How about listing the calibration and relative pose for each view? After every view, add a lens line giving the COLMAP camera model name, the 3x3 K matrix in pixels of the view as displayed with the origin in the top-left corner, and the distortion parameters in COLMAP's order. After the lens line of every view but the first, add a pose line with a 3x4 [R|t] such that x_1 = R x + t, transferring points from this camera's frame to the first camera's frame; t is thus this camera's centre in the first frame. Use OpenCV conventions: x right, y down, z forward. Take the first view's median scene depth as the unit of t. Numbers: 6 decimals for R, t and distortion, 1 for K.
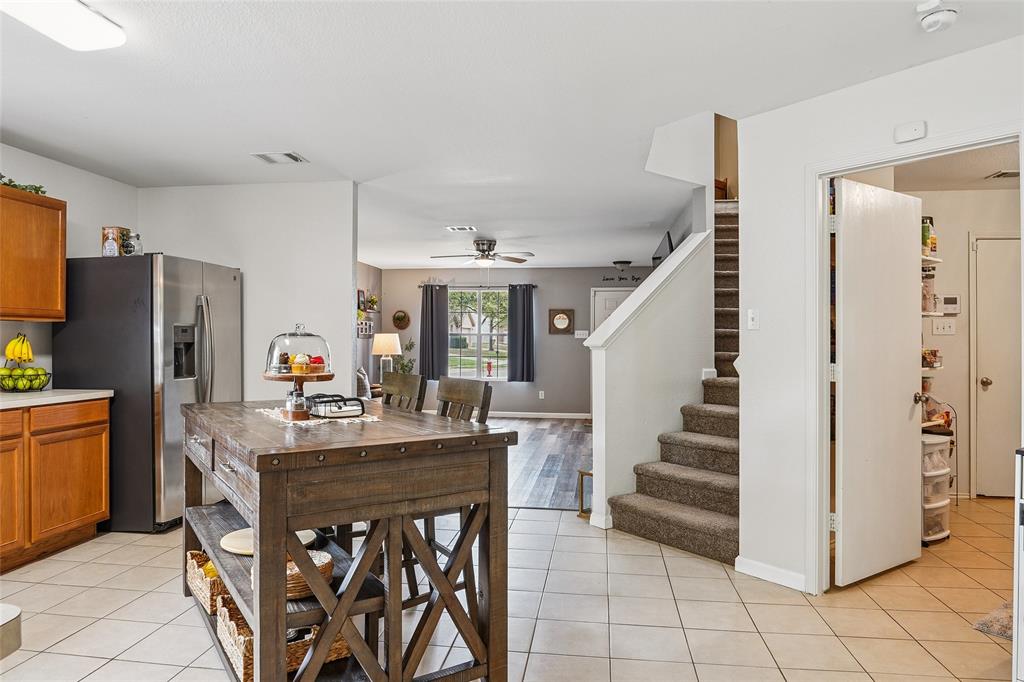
lens RADIAL K [[643.8, 0, 504.1], [0, 643.8, 338.6], [0, 0, 1]] dist [-0.026632, 0.000102]
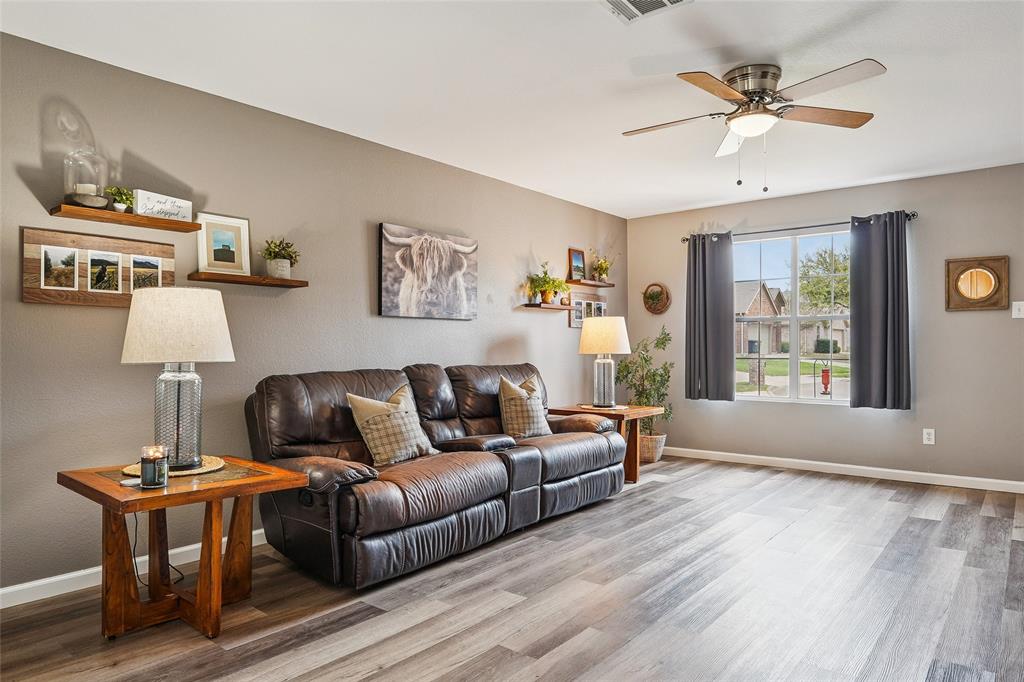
lens RADIAL K [[643.8, 0, 506.0], [0, 643.8, 351.9], [0, 0, 1]] dist [-0.026632, 0.000102]
pose [[0.854212, -0.005738, -0.519893, 0.036249], [0.010647, 0.999922, 0.006457, 0.016870], [0.519816, -0.011050, 0.854207, 0.430822]]
